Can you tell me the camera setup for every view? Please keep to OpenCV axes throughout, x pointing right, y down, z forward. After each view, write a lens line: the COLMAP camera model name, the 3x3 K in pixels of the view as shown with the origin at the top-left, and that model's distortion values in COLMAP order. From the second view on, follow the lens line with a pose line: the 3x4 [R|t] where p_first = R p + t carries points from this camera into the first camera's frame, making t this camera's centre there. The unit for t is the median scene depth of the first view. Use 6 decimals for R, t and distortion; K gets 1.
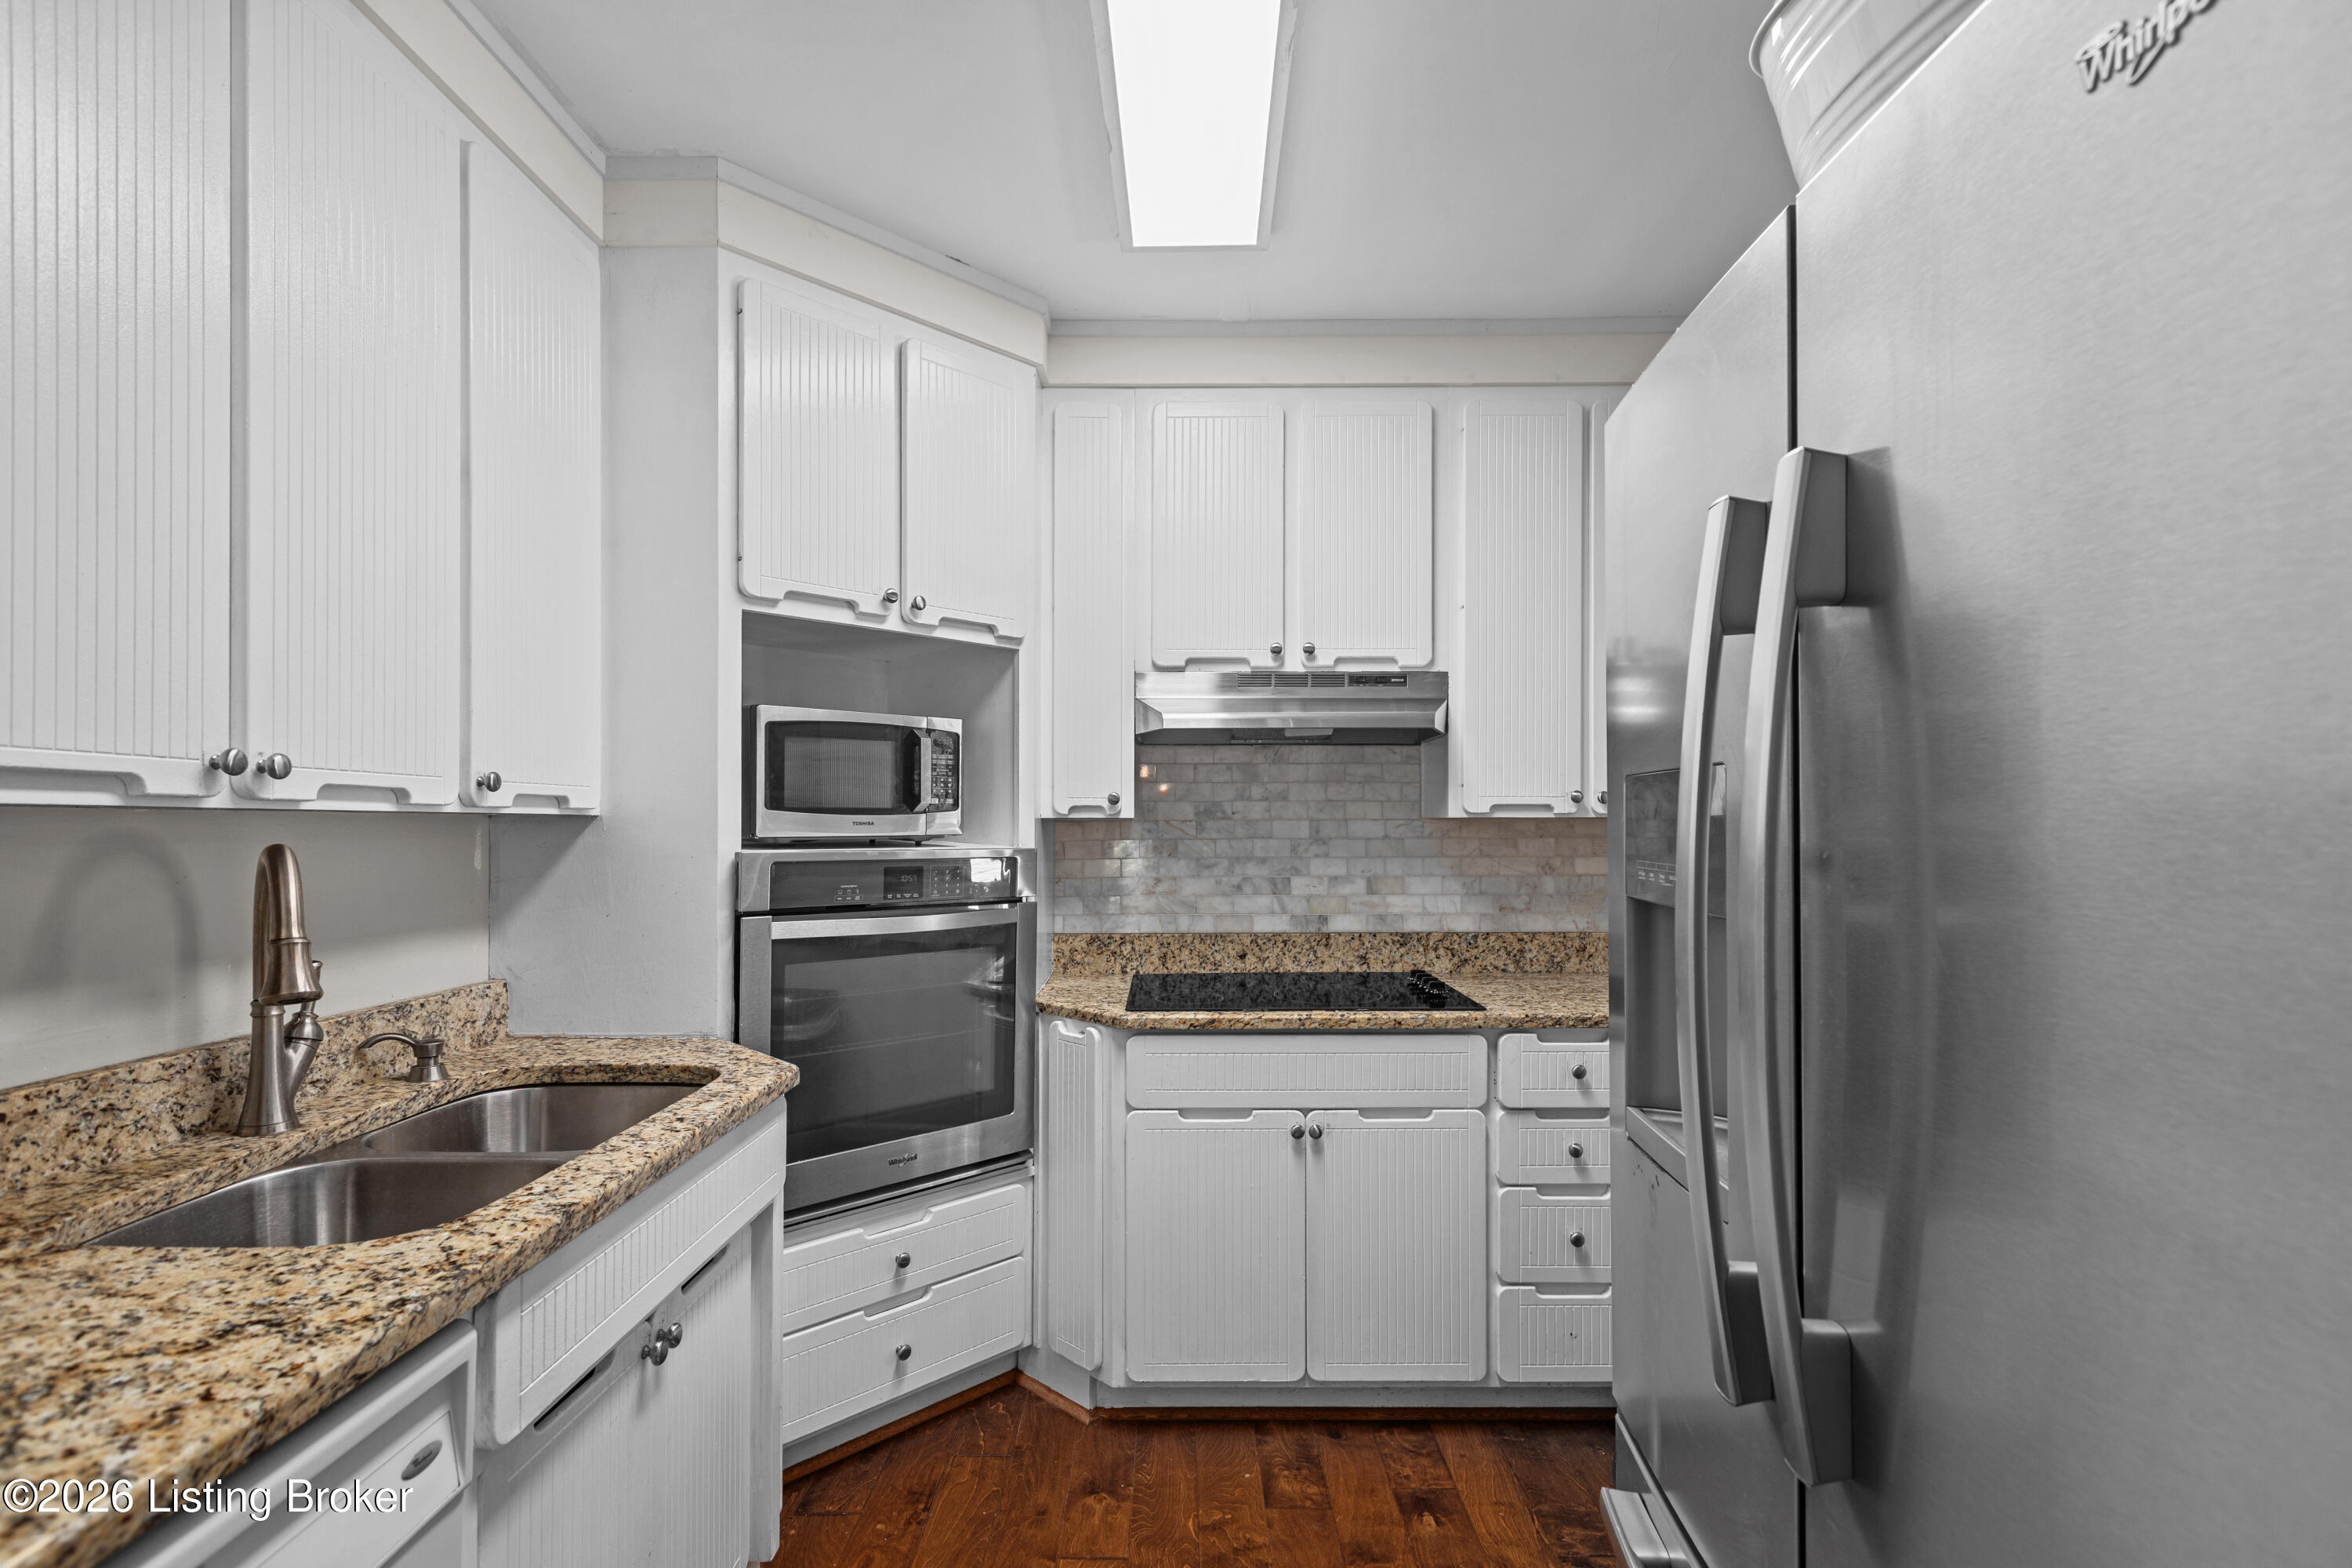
lens RADIAL K [[1068.3, 0, 1178.0], [0, 1068.3, 842.2], [0, 0, 1]] dist [0.000253, 0.000012]
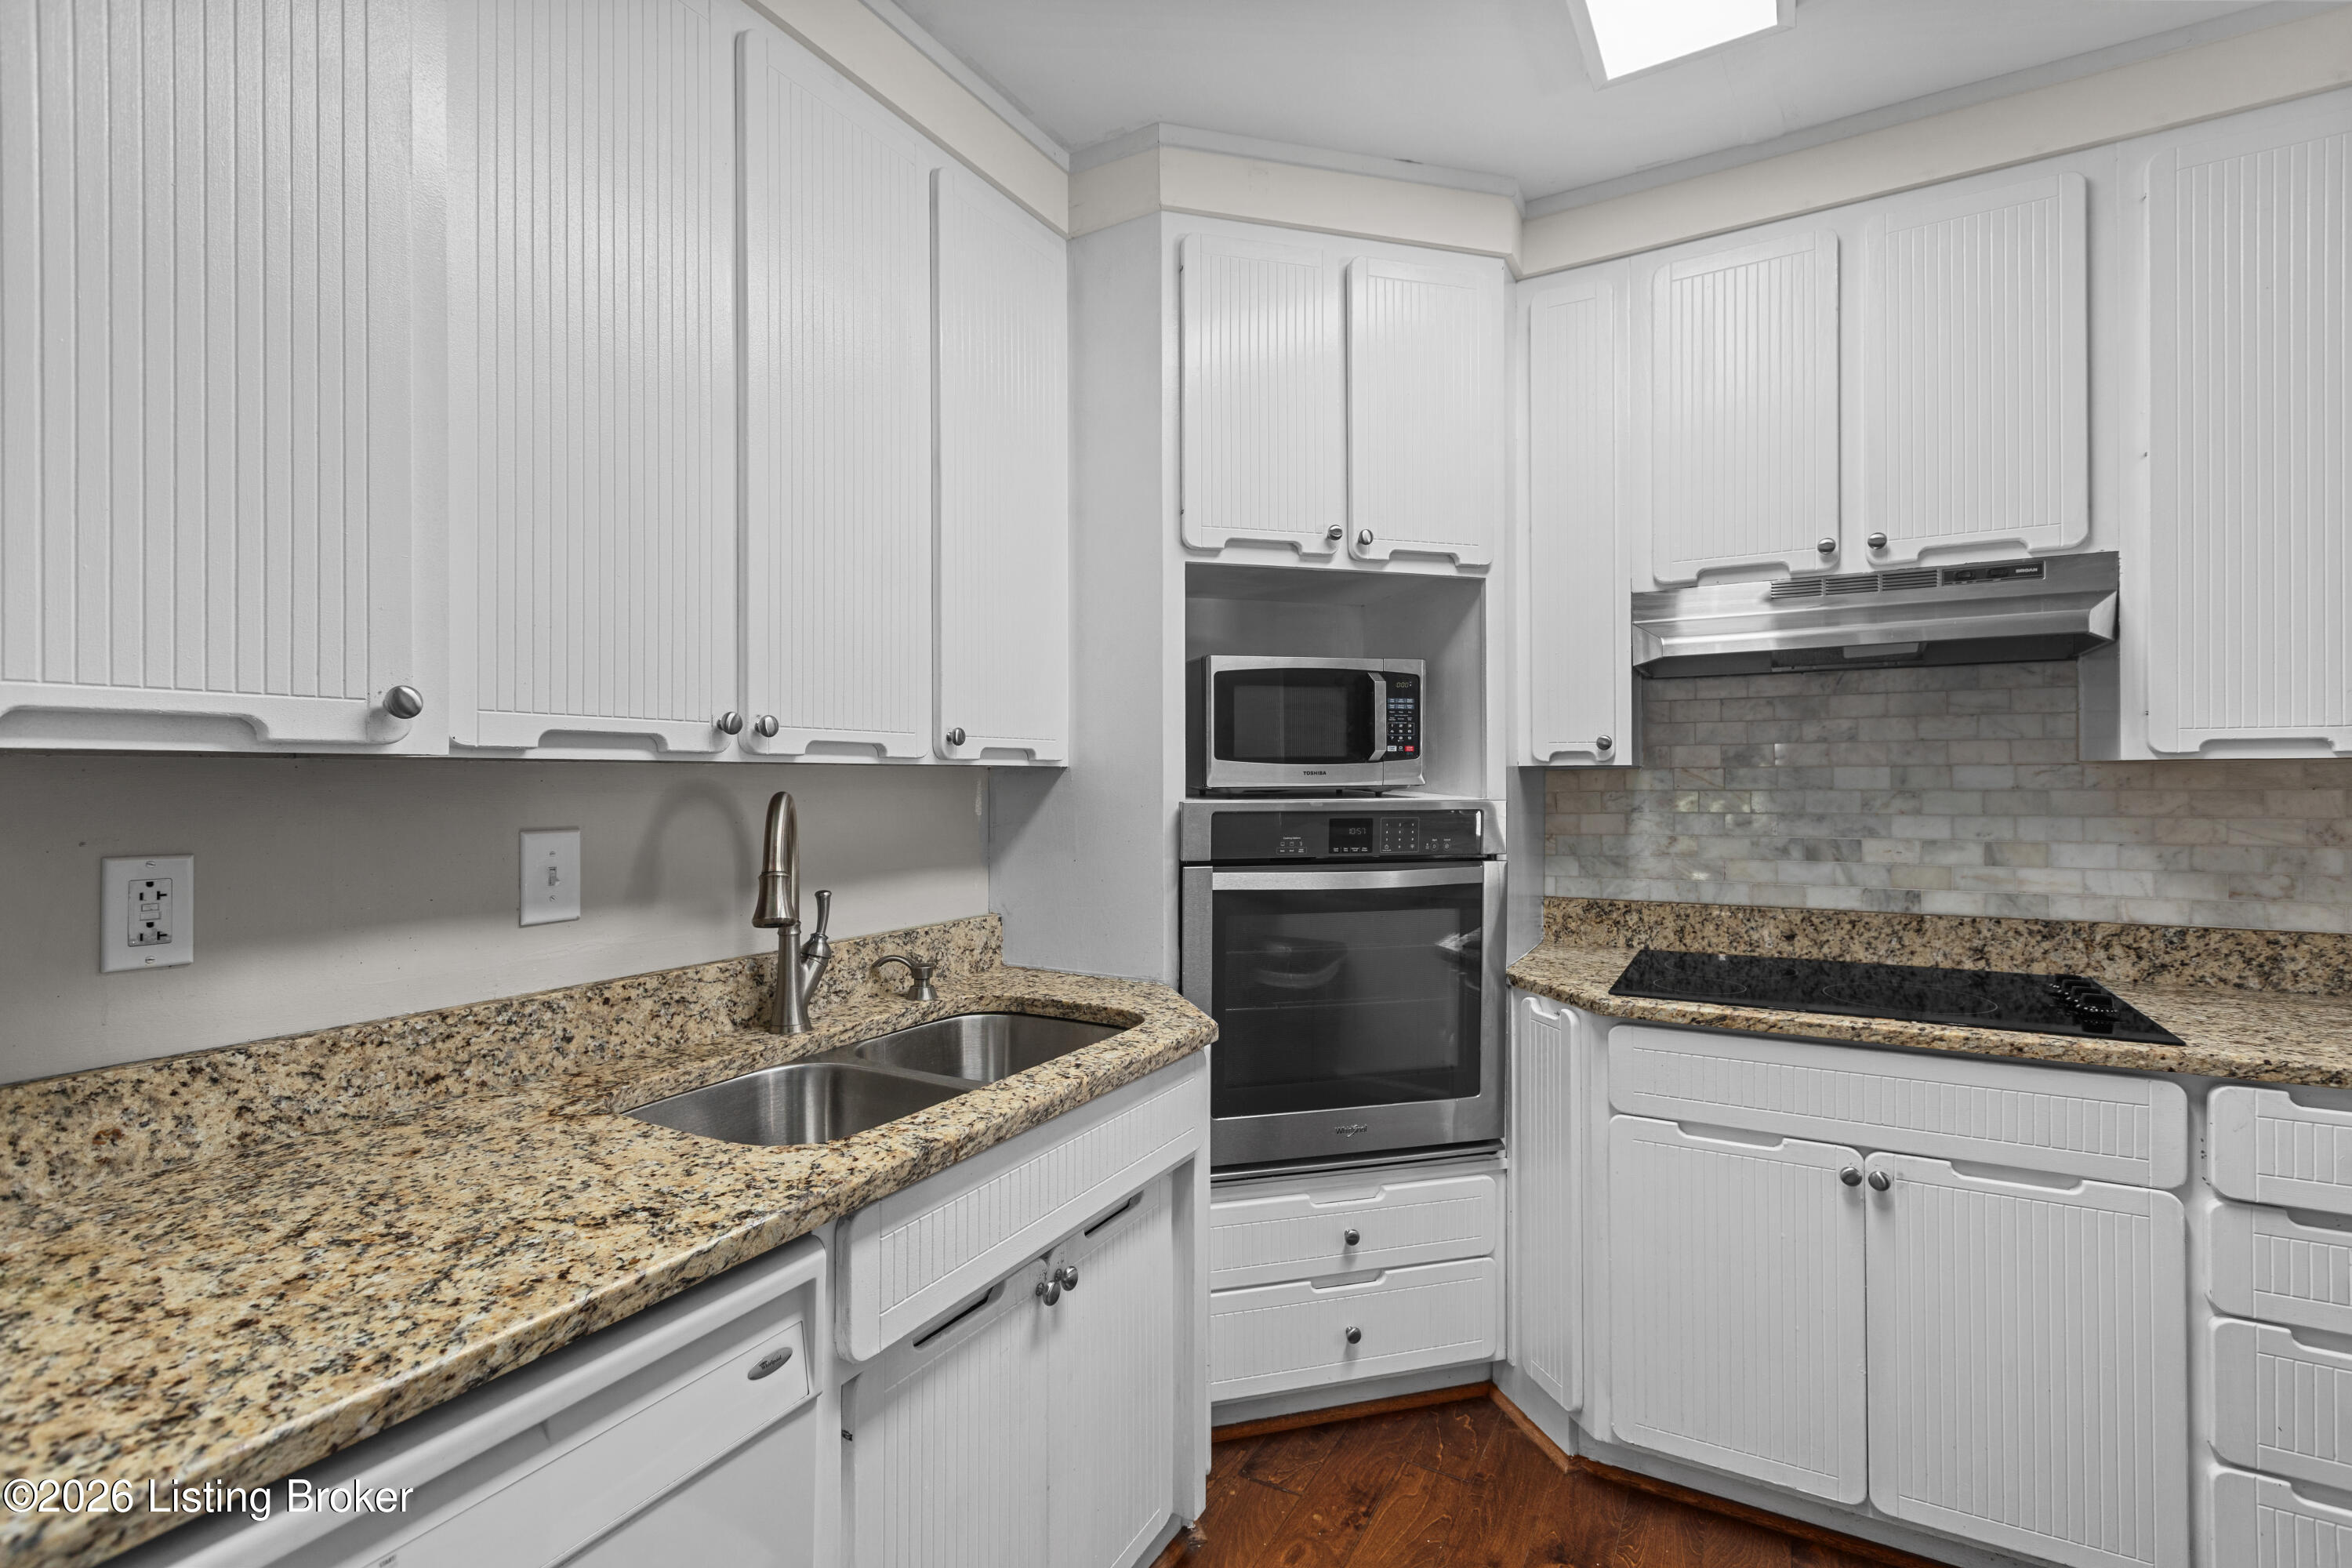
lens RADIAL K [[1060.4, 0, 1176.0], [0, 1060.4, 784.0], [0, 0, 1]] dist [0.001584, -0.000339]
pose [[0.867990, -0.000738, -0.496582, 0.077136], [-0.003714, 0.999961, -0.007979, 0.000385], [0.496568, 0.008770, 0.867953, 0.115556]]
